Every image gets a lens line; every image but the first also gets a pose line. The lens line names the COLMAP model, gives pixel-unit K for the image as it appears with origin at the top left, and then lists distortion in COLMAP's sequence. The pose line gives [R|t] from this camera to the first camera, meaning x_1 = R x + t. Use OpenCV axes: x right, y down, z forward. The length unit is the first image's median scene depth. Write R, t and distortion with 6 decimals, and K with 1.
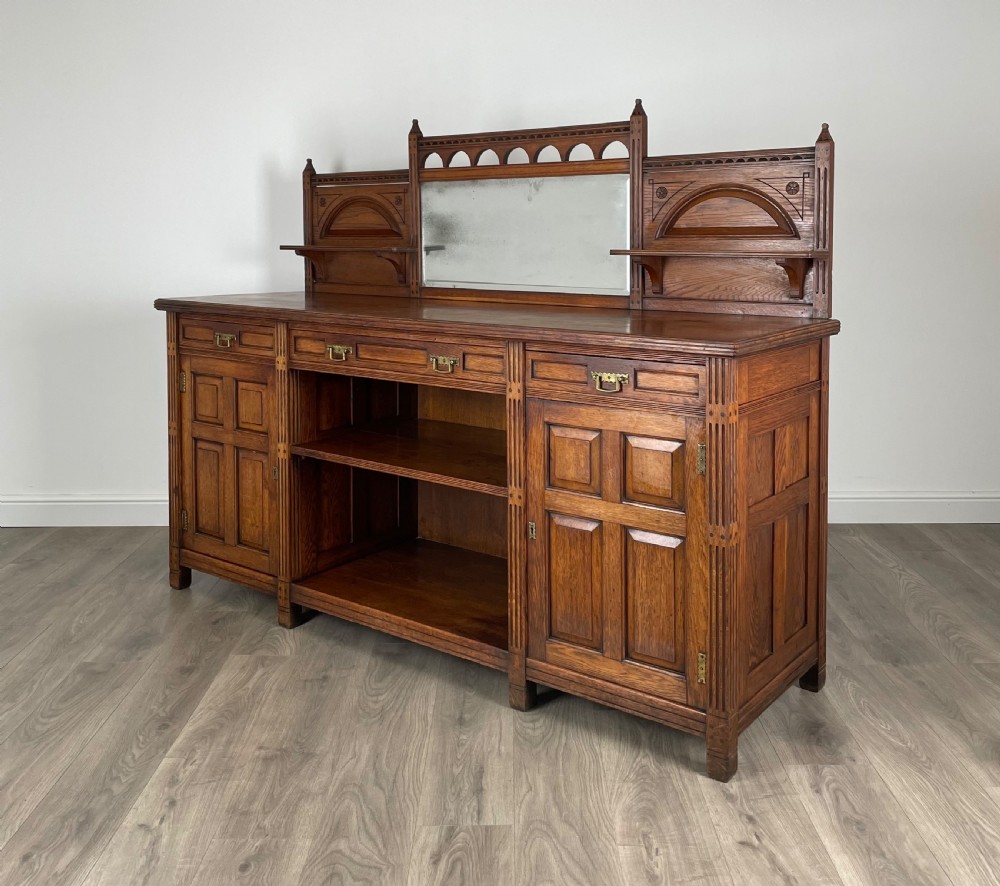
lens RADIAL K [[1026.1, 0, 488.8], [0, 1026.1, 297.7], [0, 0, 1]] dist [0.049292, 0.000000]
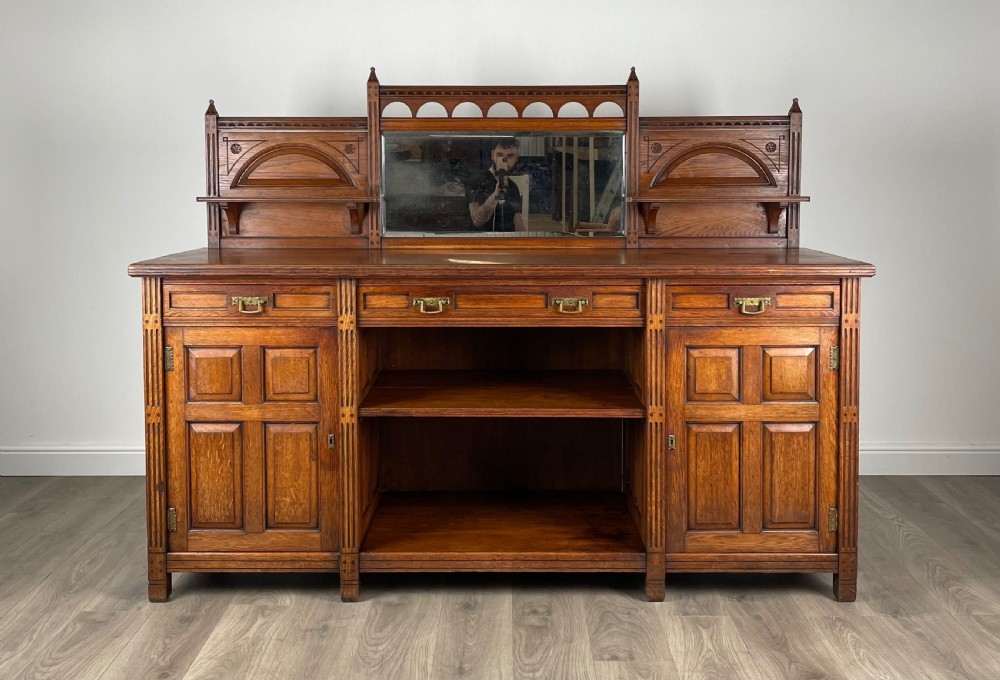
lens RADIAL K [[1046.4, 0, 501.5], [0, 1046.4, 250.7], [0, 0, 1]] dist [0.064745, 0.000000]
pose [[0.787764, -0.044997, 0.614331, -0.774381], [0.040534, 0.998953, 0.021192, -0.018882], [-0.614642, 0.008206, 0.788763, 0.177235]]
